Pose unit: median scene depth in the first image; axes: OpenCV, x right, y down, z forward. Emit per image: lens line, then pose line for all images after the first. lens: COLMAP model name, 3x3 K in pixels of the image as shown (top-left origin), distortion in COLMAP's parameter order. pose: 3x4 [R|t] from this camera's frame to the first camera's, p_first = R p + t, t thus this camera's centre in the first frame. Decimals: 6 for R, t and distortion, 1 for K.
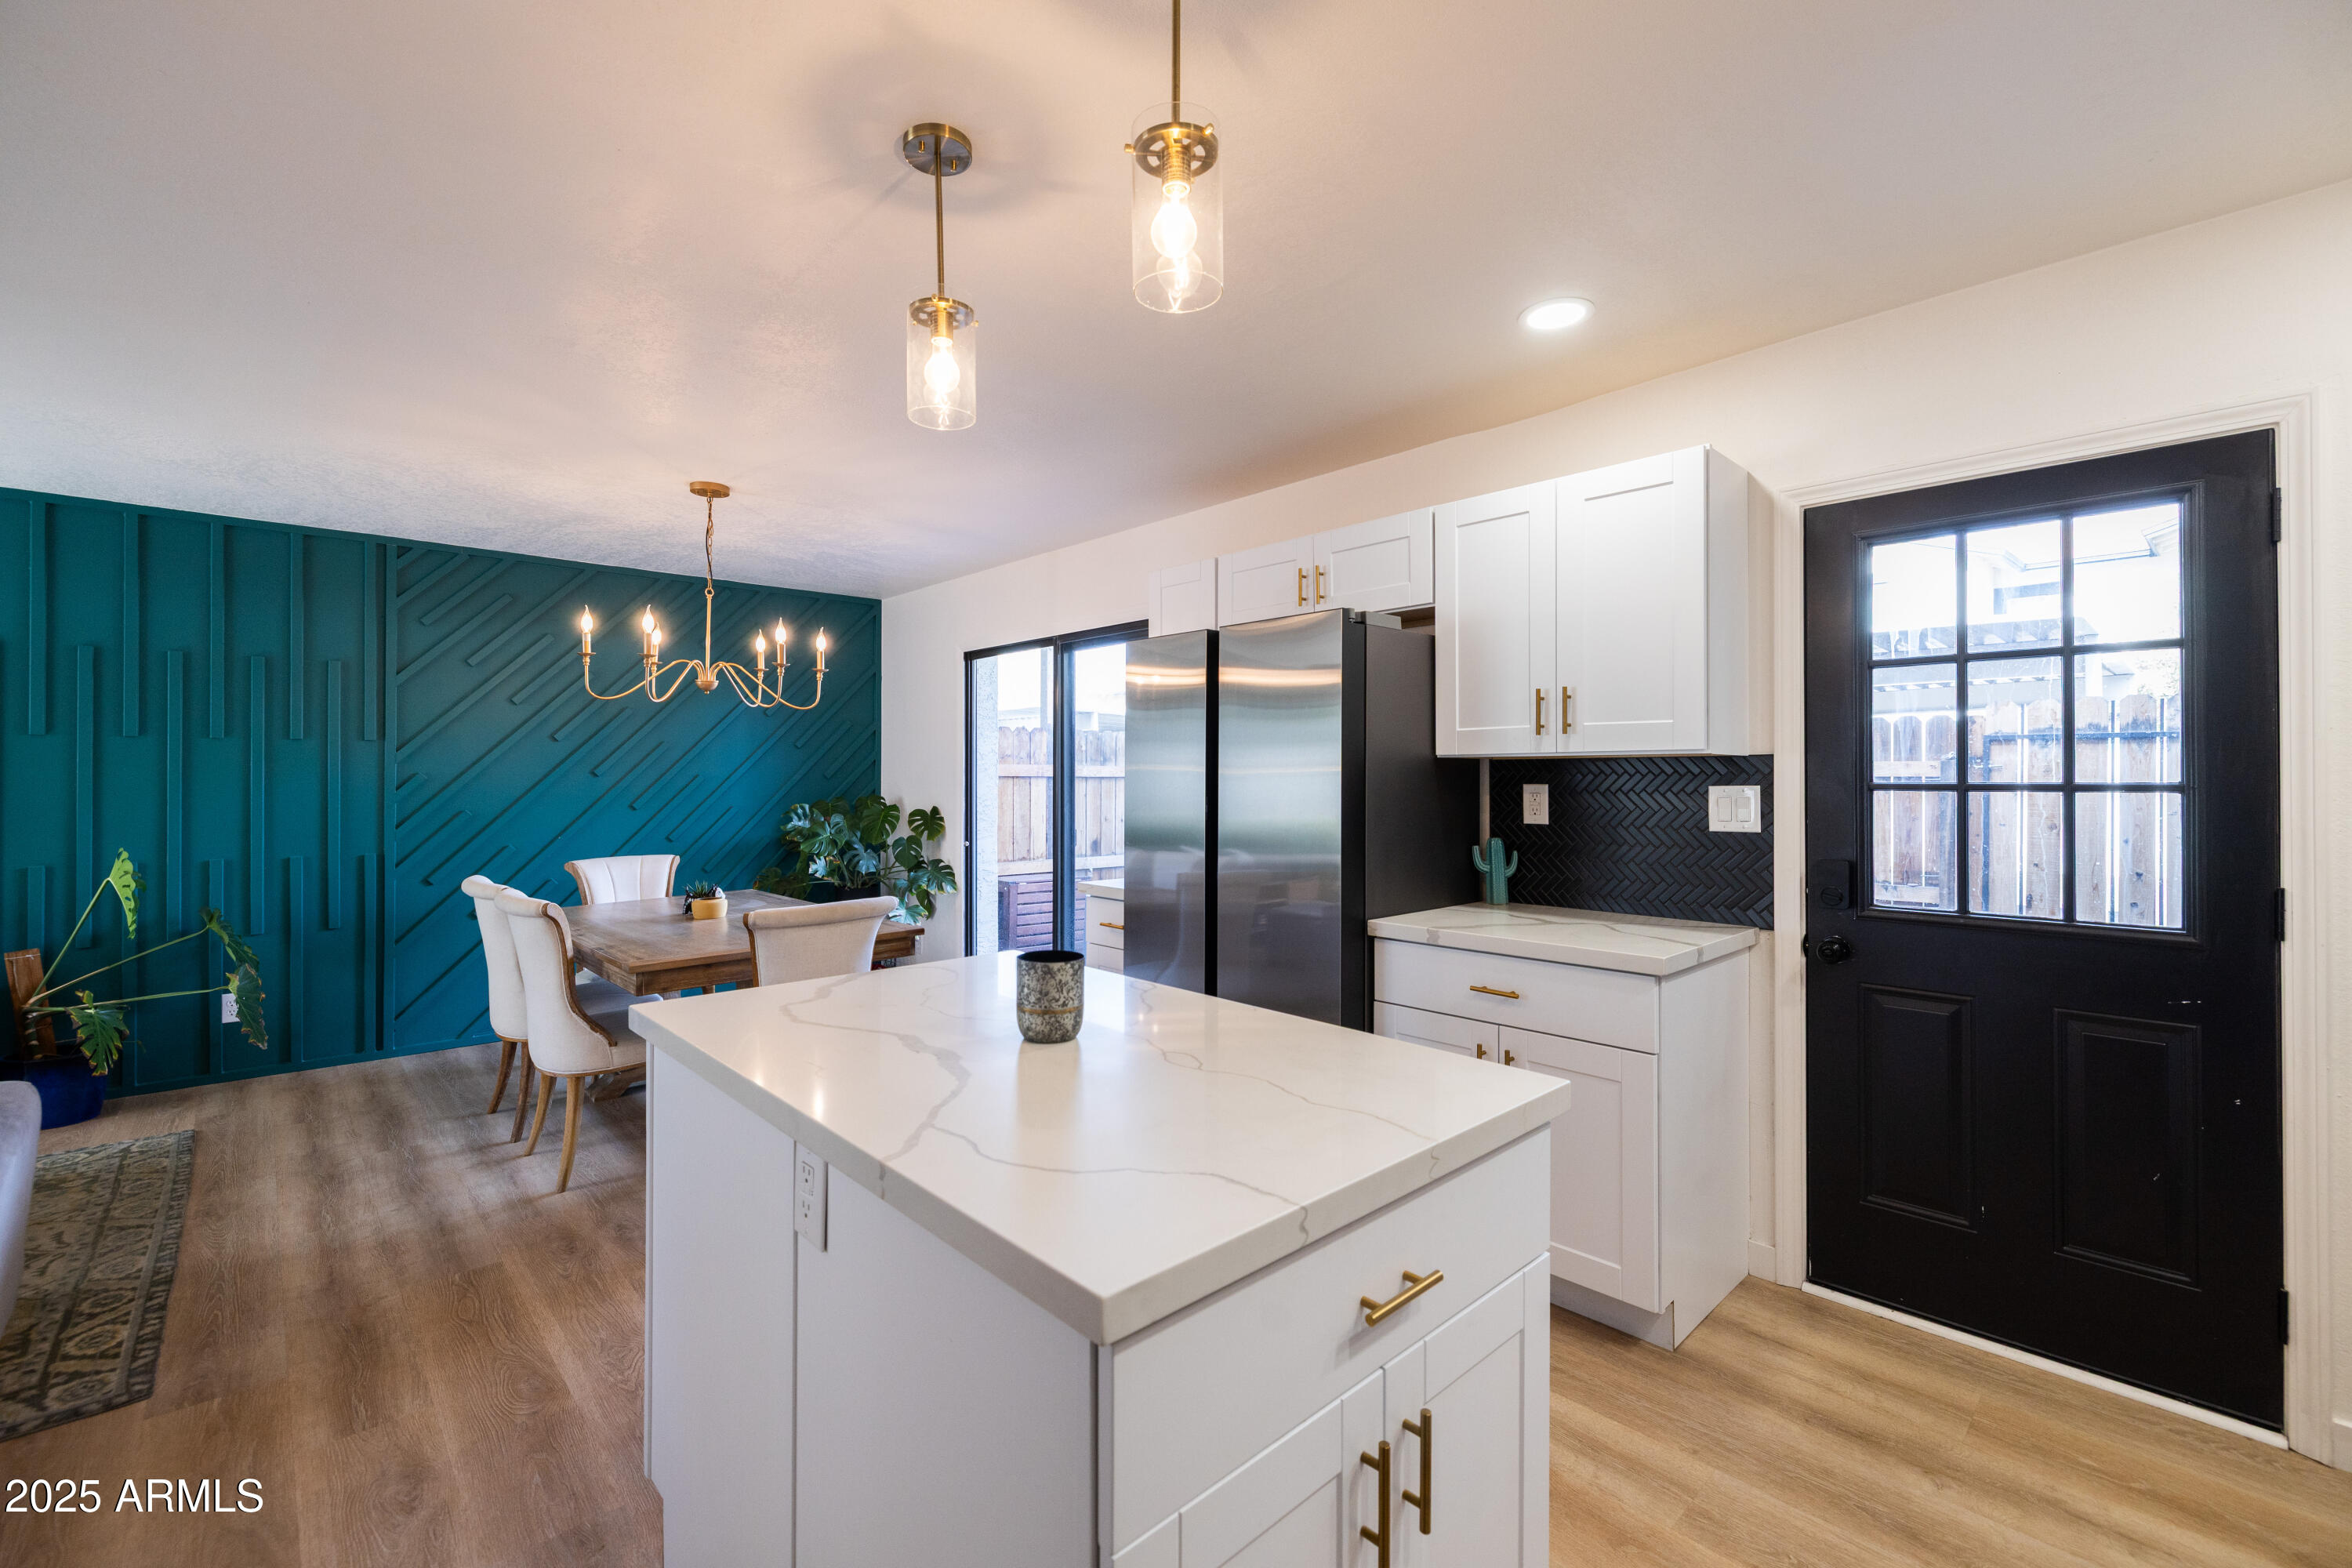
lens RADIAL K [[988.5, 0, 1163.5], [0, 988.5, 774.0], [0, 0, 1]] dist [0.009892, 0.000032]
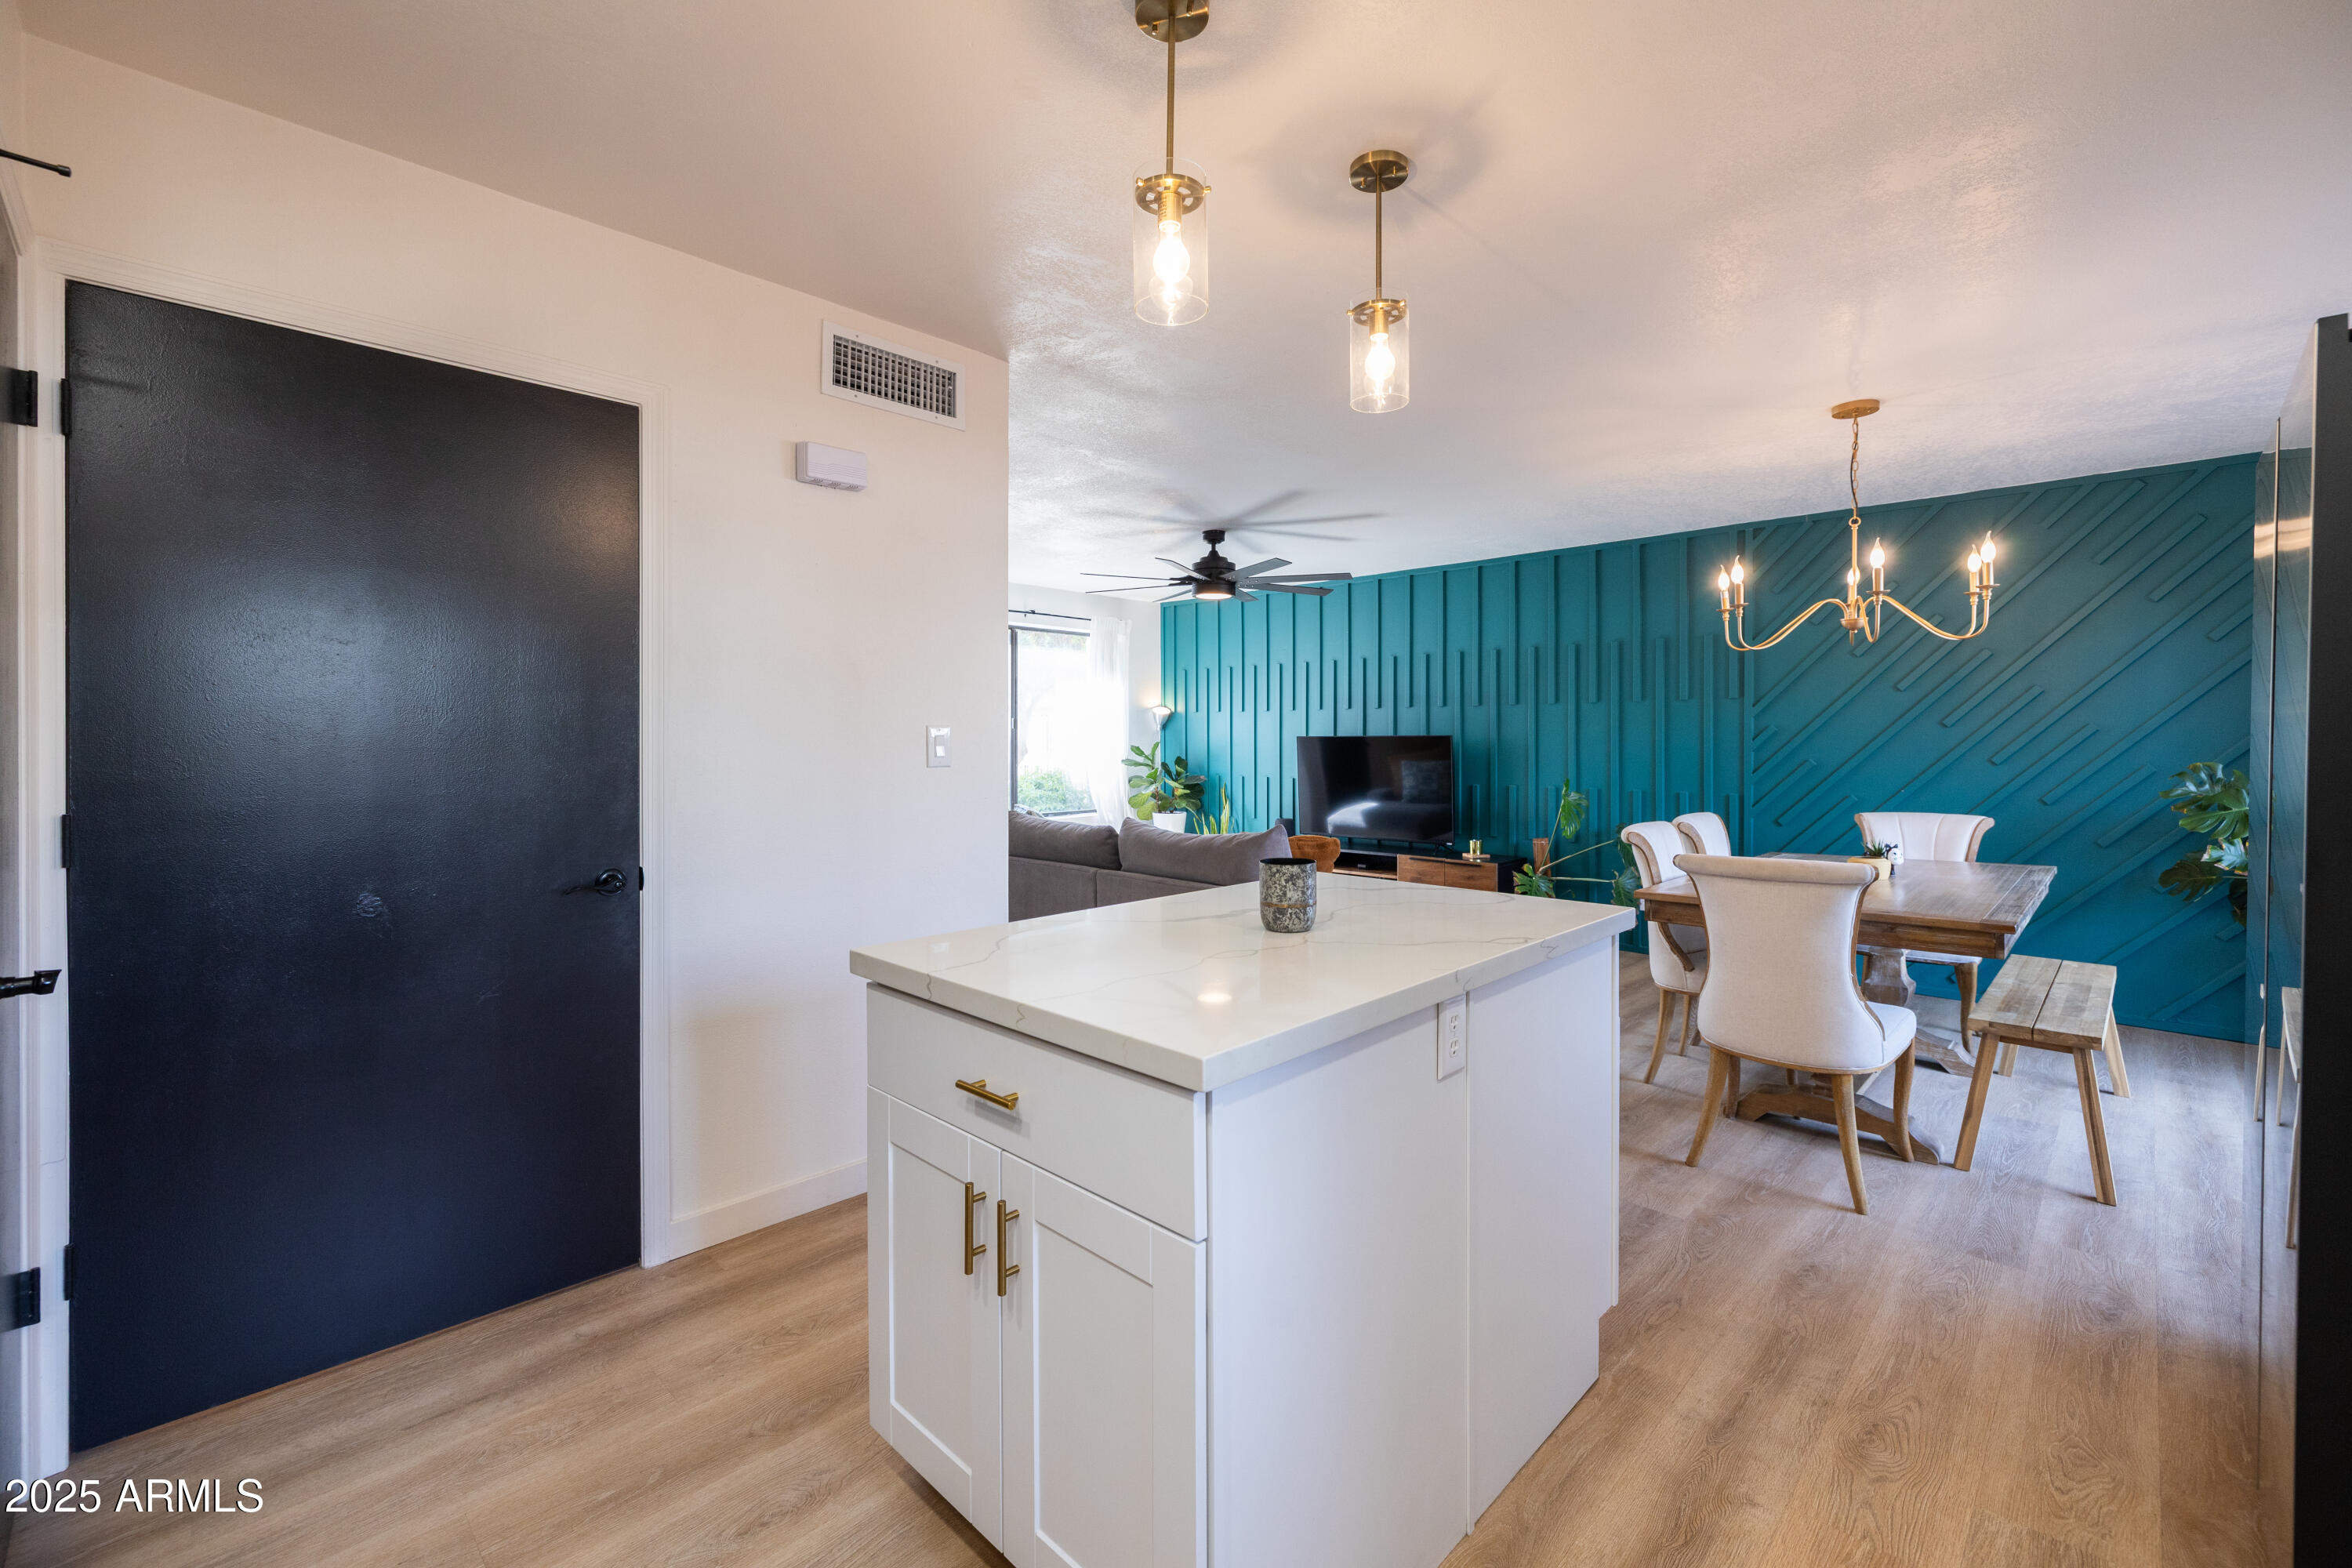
lens RADIAL K [[1008.2, 0, 1182.0], [0, 1008.2, 743.8], [0, 0, 1]] dist [-0.001669, -0.000176]
pose [[0.052644, 0.001234, -0.998613, 0.460241], [0.005000, 0.999986, 0.001499, 0.018251], [0.998601, -0.005072, 0.052637, 0.344758]]
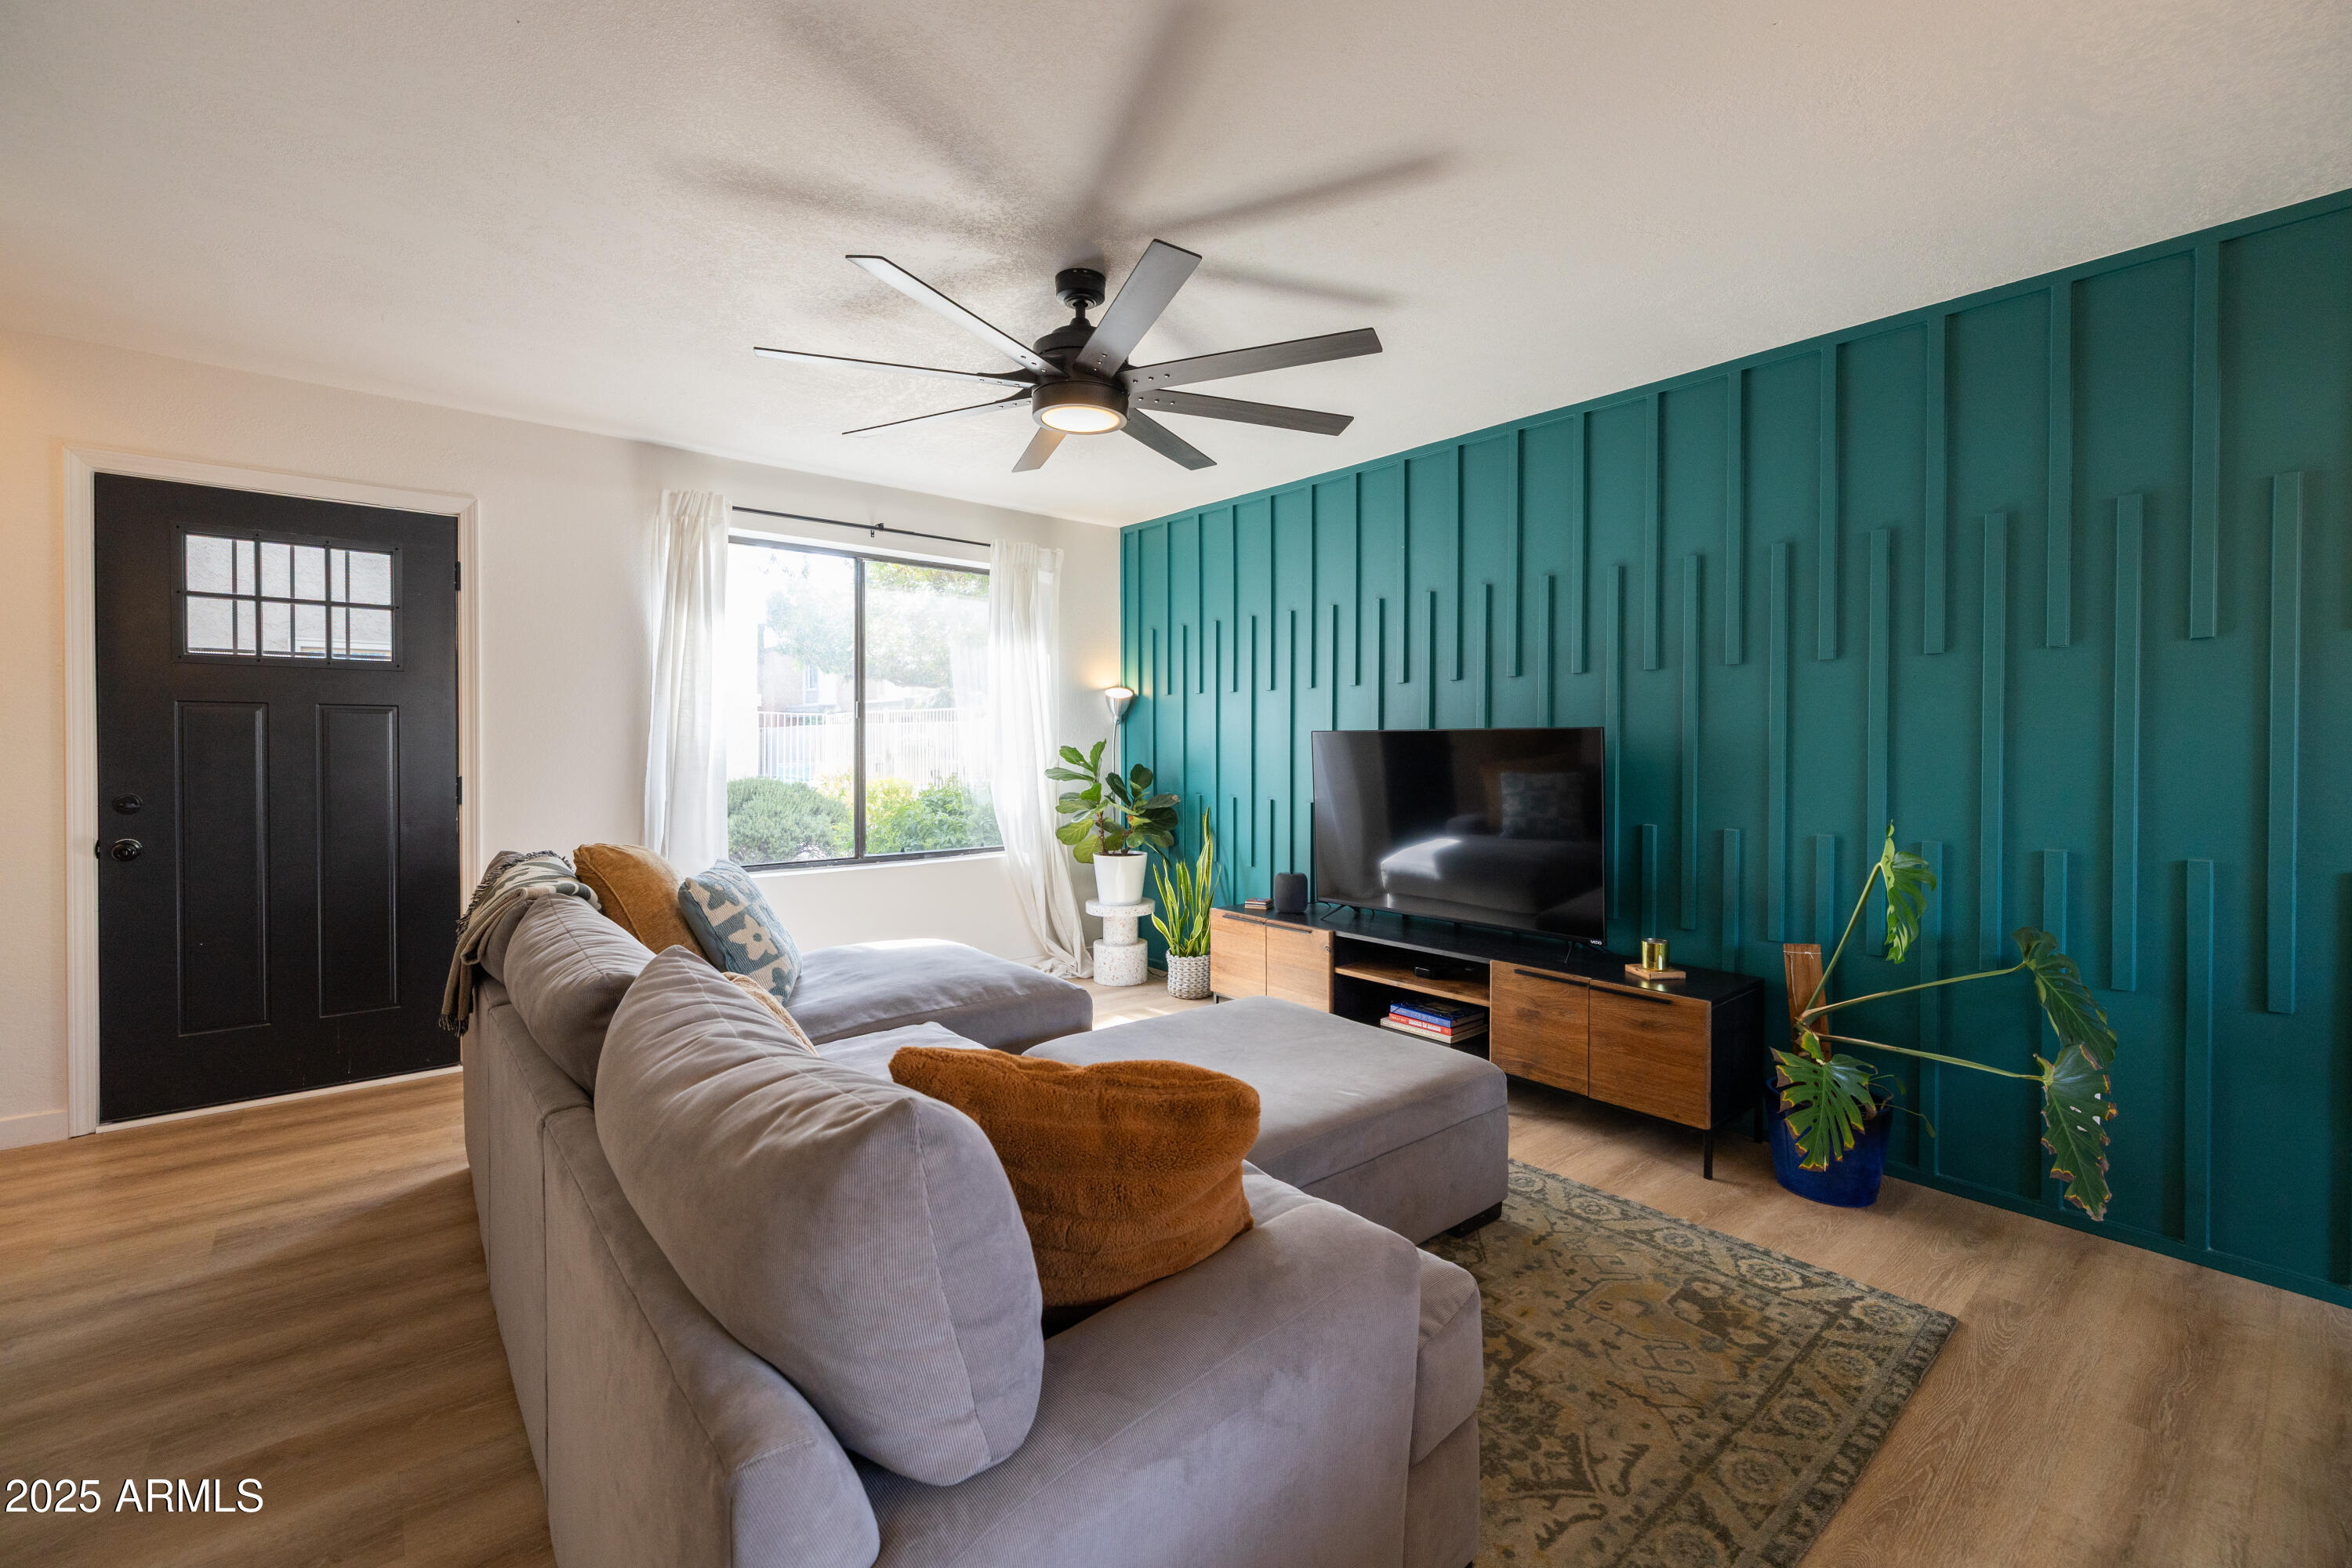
lens RADIAL K [[956.9, 0, 1181.9], [0, 956.9, 764.7], [0, 0, 1]] dist [0.000509, -0.000033]
pose [[-0.054604, 0.017030, -0.998363, -0.397098], [0.001258, 0.999855, 0.016986, 0.027159], [0.998507, -0.000328, -0.054617, 0.579763]]
